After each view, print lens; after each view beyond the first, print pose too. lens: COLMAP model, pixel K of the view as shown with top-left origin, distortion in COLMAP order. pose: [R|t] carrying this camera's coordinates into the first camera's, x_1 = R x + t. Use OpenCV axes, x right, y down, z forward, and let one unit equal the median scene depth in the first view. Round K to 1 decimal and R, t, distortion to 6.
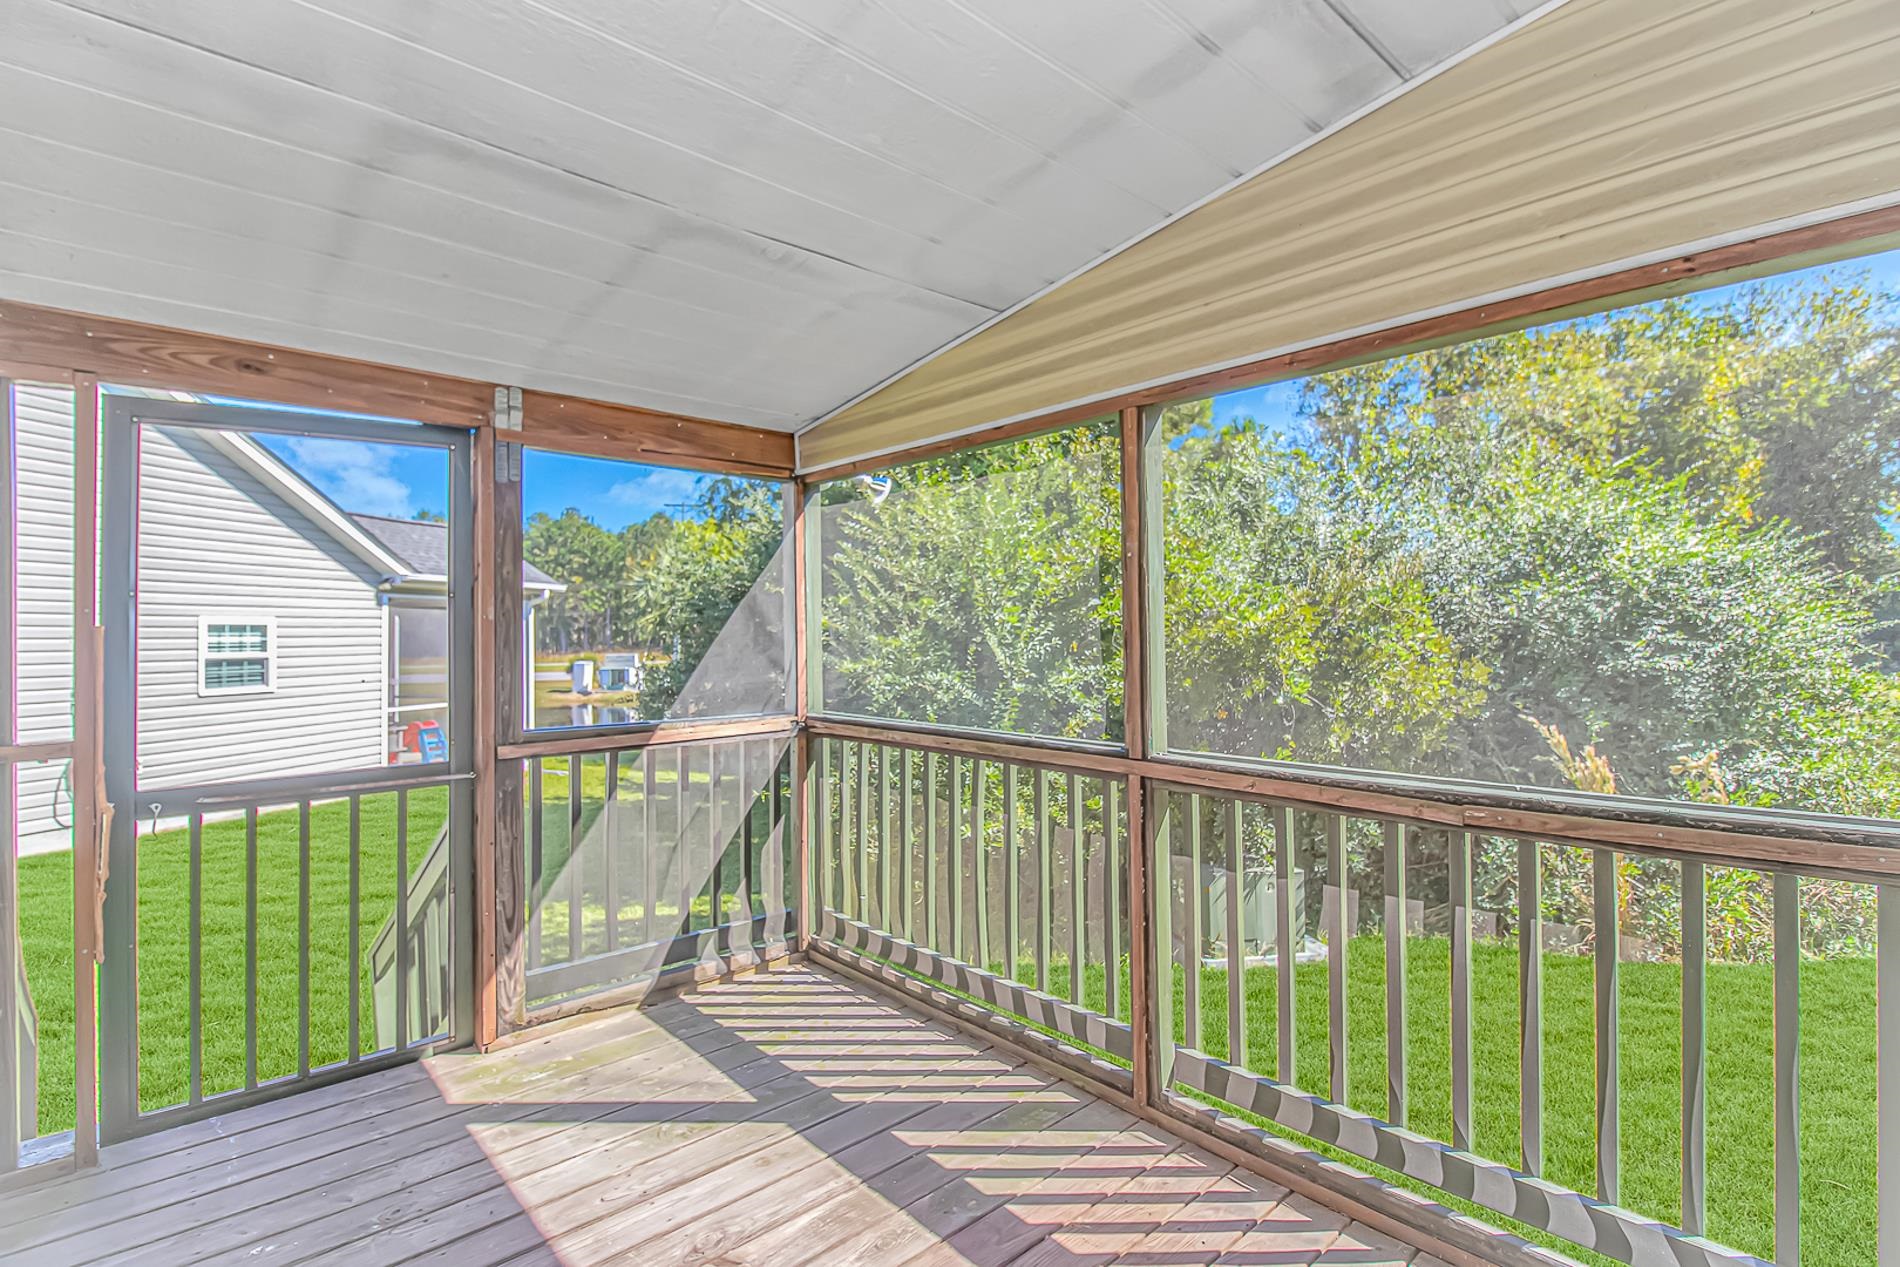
lens RADIAL K [[897.2, 0, 954.6], [0, 897.2, 629.7], [0, 0, 1]] dist [-0.004139, -0.000666]
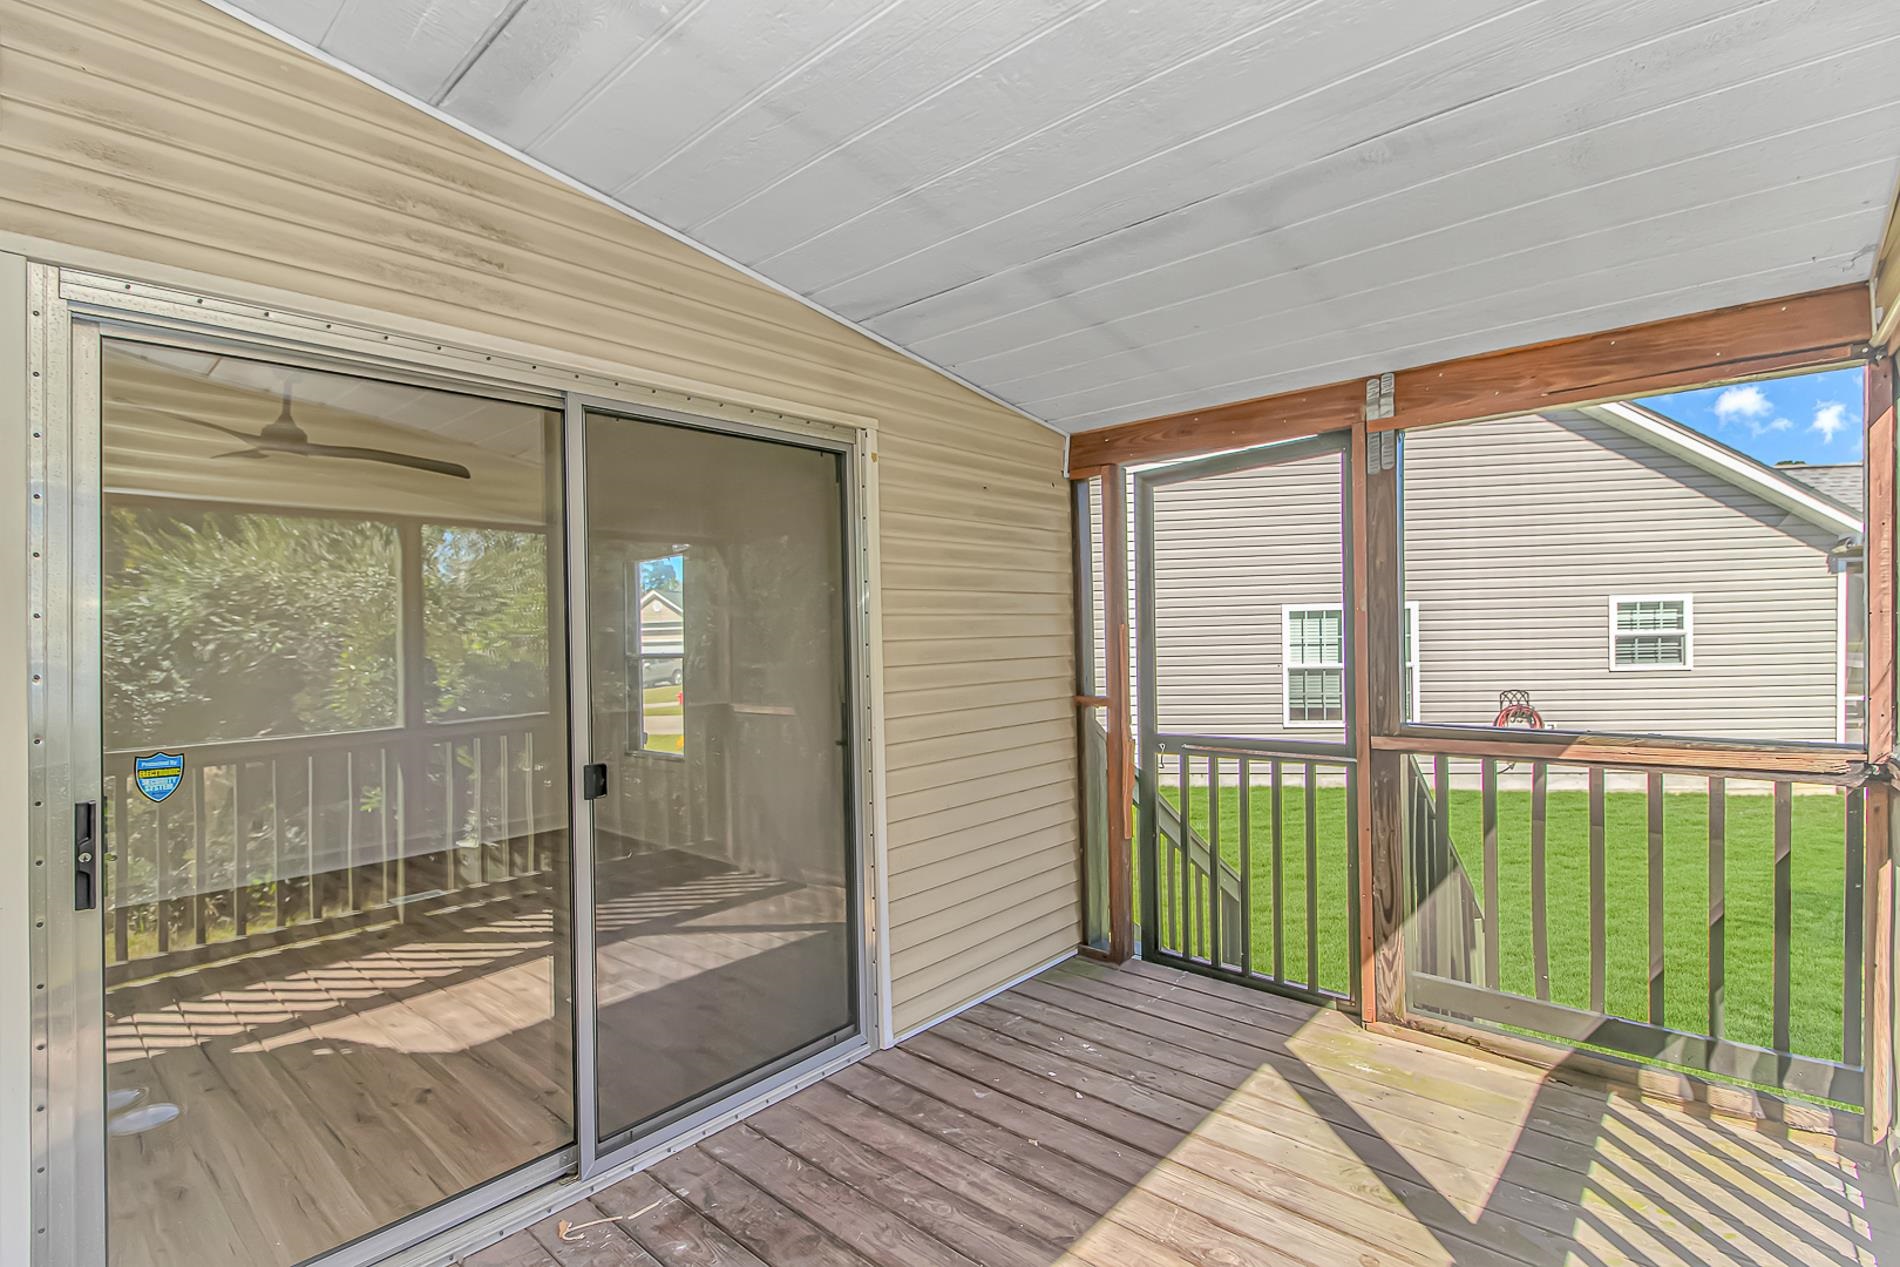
lens RADIAL K [[897.2, 0, 955.6], [0, 897.2, 635.7], [0, 0, 1]] dist [-0.004139, -0.000666]
pose [[0.104295, 0.009654, -0.994500, 0.413775], [0.028297, 0.999519, 0.012671, -0.008861], [0.994144, -0.029463, 0.103972, 0.395235]]
